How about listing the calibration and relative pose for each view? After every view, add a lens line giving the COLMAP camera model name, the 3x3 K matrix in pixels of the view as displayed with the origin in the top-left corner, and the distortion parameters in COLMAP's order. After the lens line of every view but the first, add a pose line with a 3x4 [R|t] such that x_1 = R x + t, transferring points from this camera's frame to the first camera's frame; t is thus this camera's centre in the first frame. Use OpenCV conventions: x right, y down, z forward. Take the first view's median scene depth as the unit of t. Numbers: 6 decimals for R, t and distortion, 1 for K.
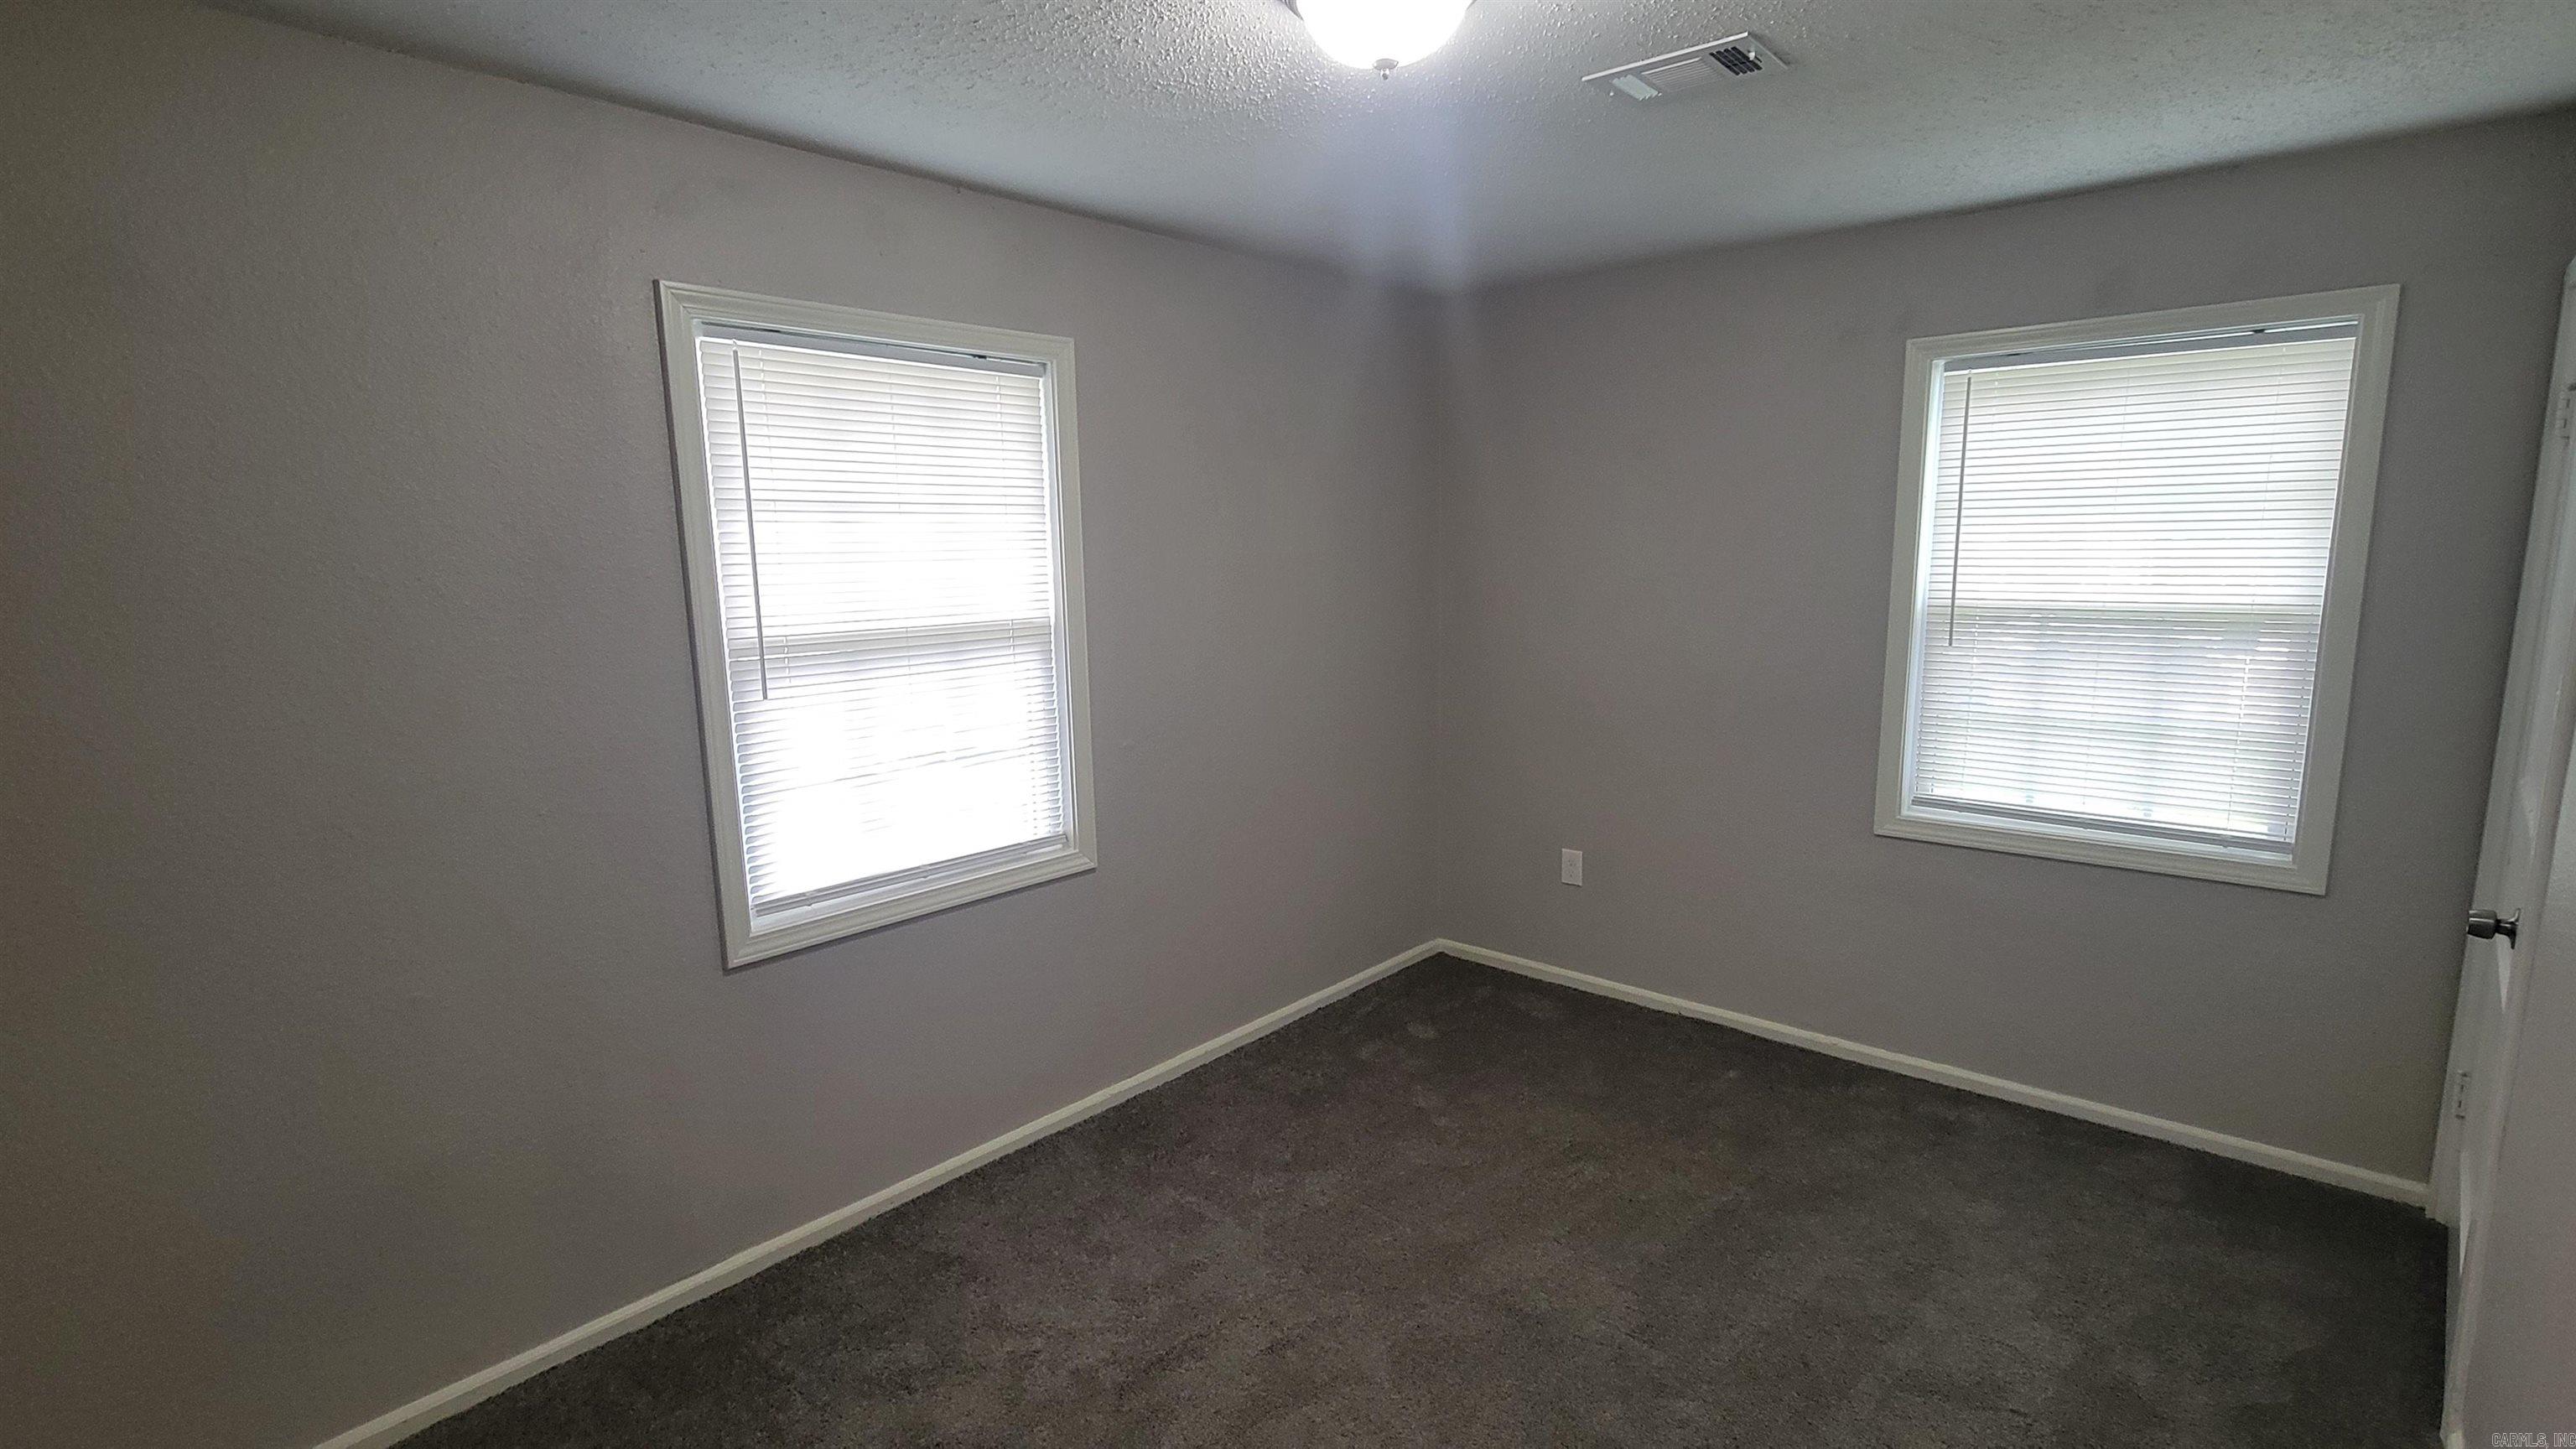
lens RADIAL K [[1205.3, 0, 1288.0], [0, 1205.3, 724.5], [0, 0, 1]] dist [0.001895, 0.000173]
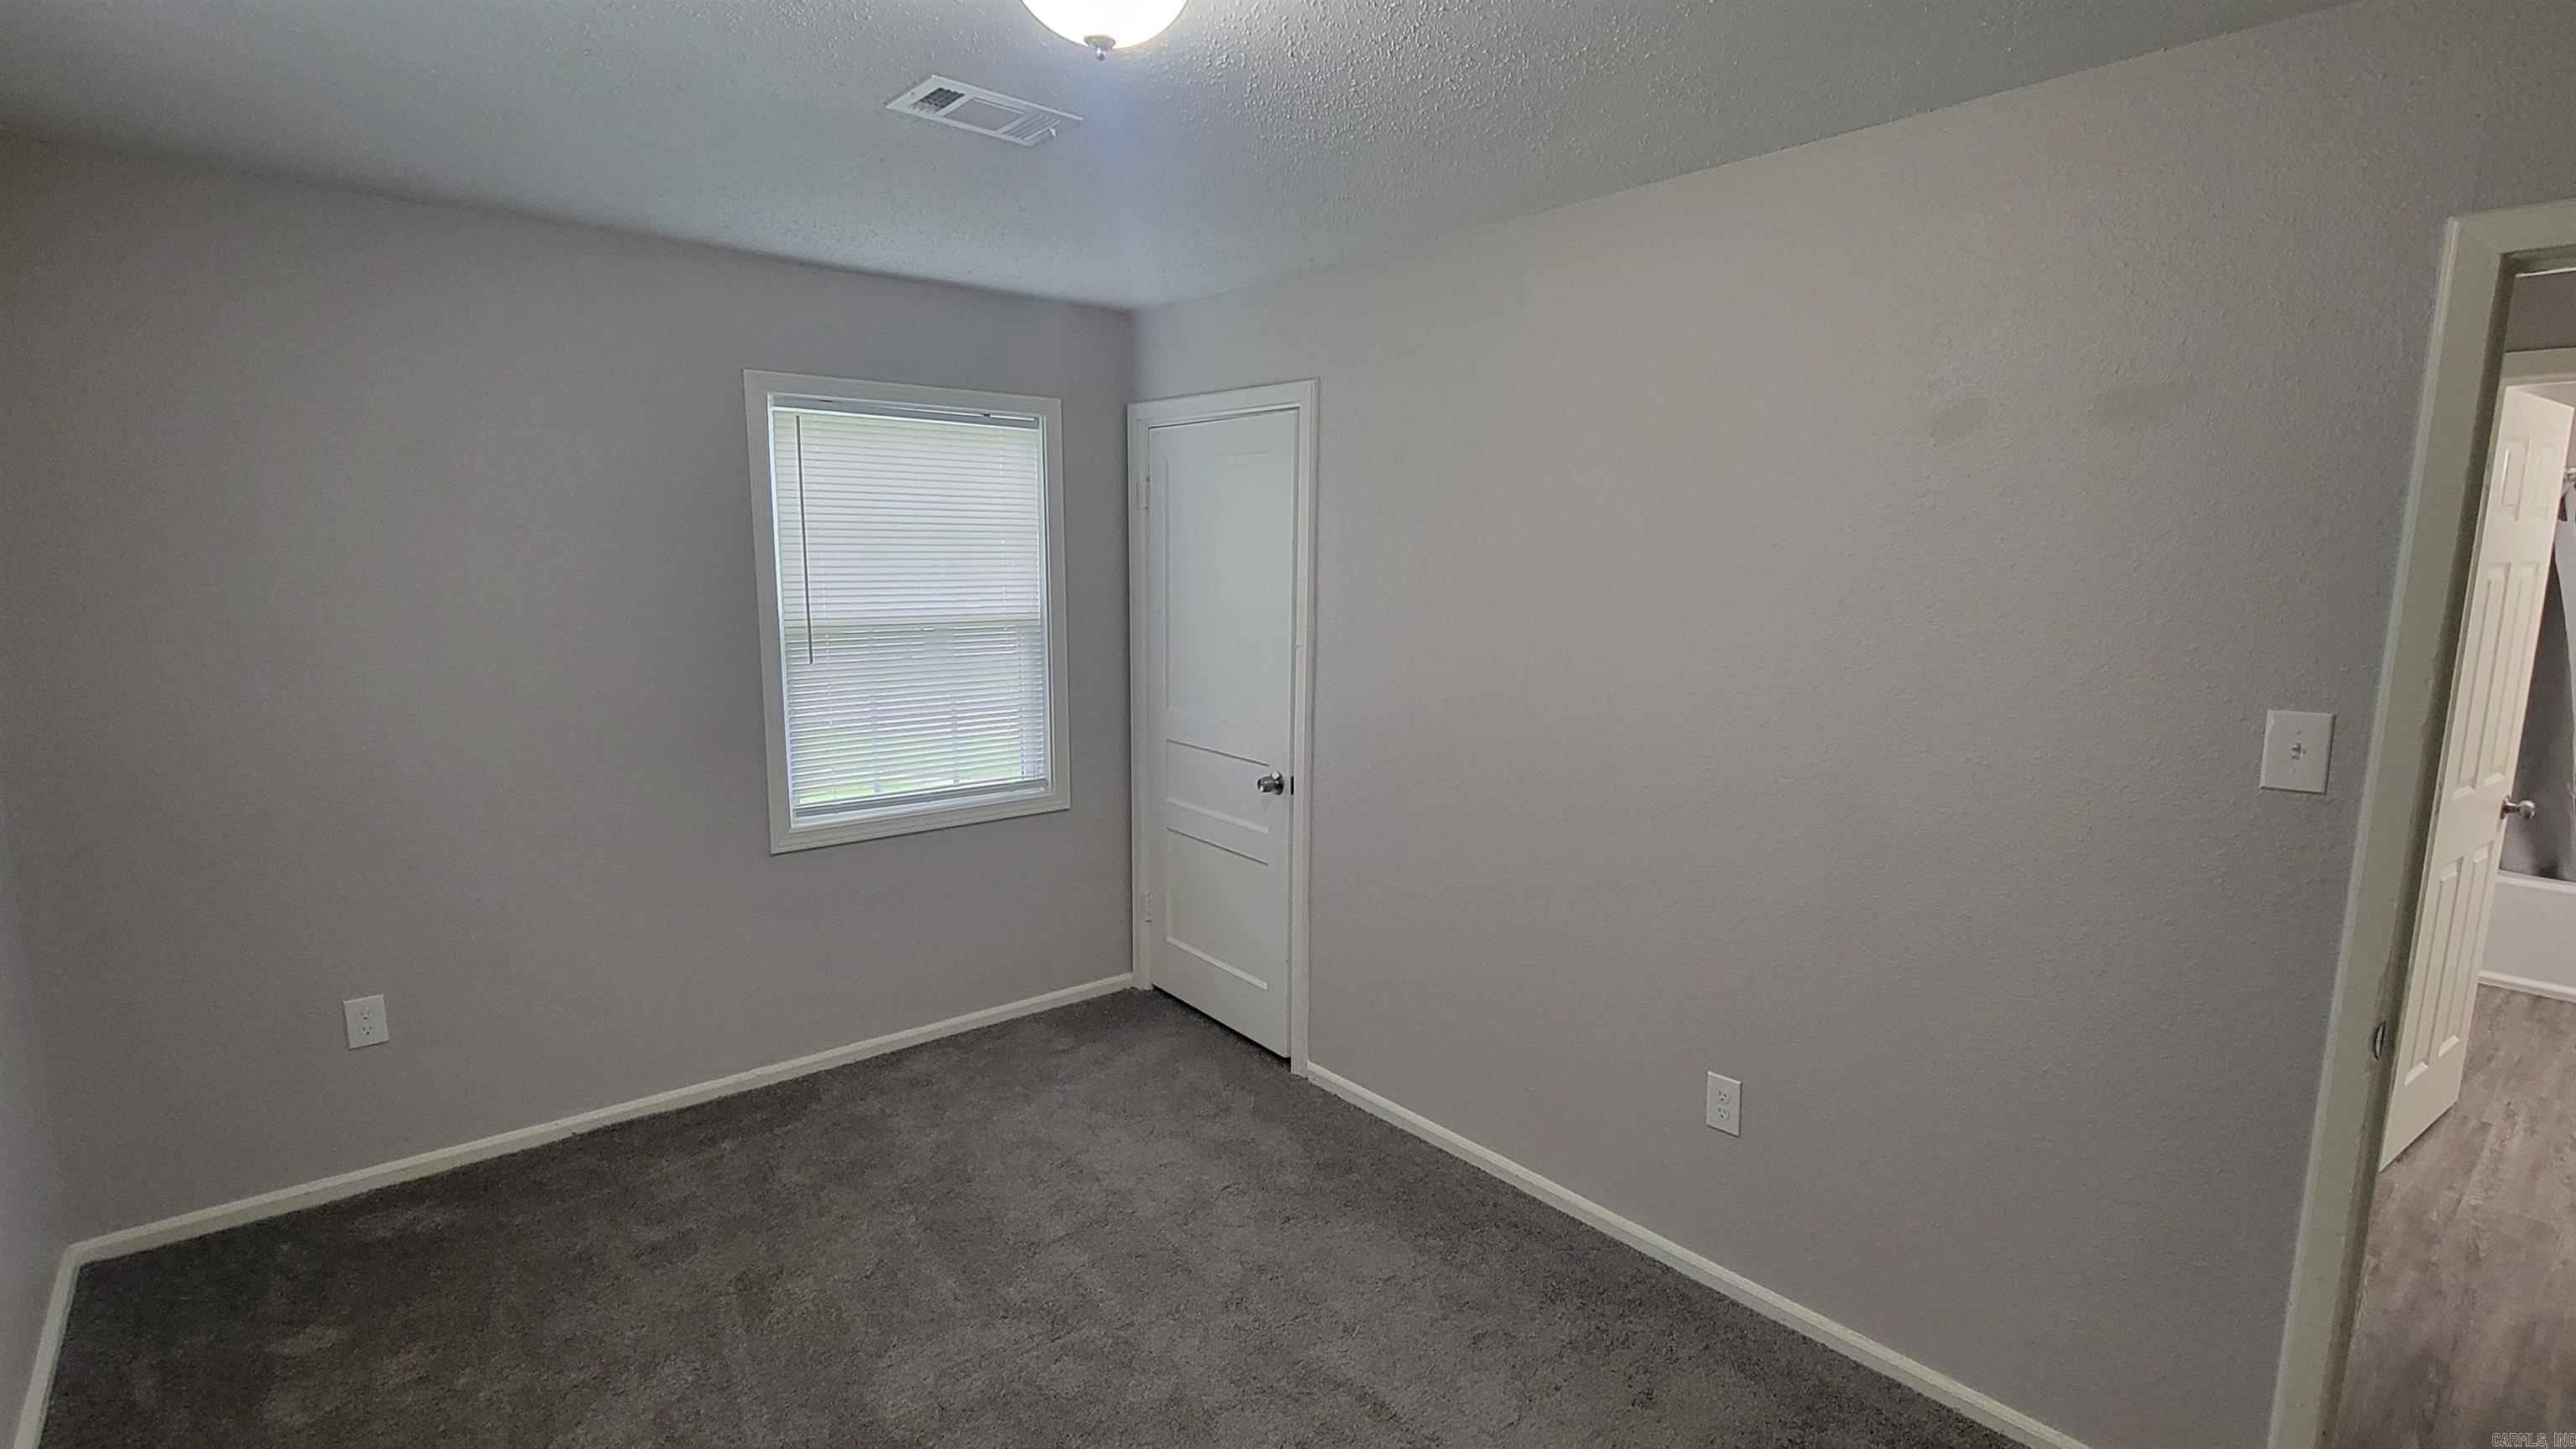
lens RADIAL K [[1205.3, 0, 1288.0], [0, 1205.3, 724.5], [0, 0, 1]] dist [0.001895, 0.000173]
pose [[0.152345, -0.127732, 0.980038, -0.456608], [0.145282, 0.983735, 0.105630, -0.064741], [-0.977591, 0.126290, 0.168425, 0.415097]]
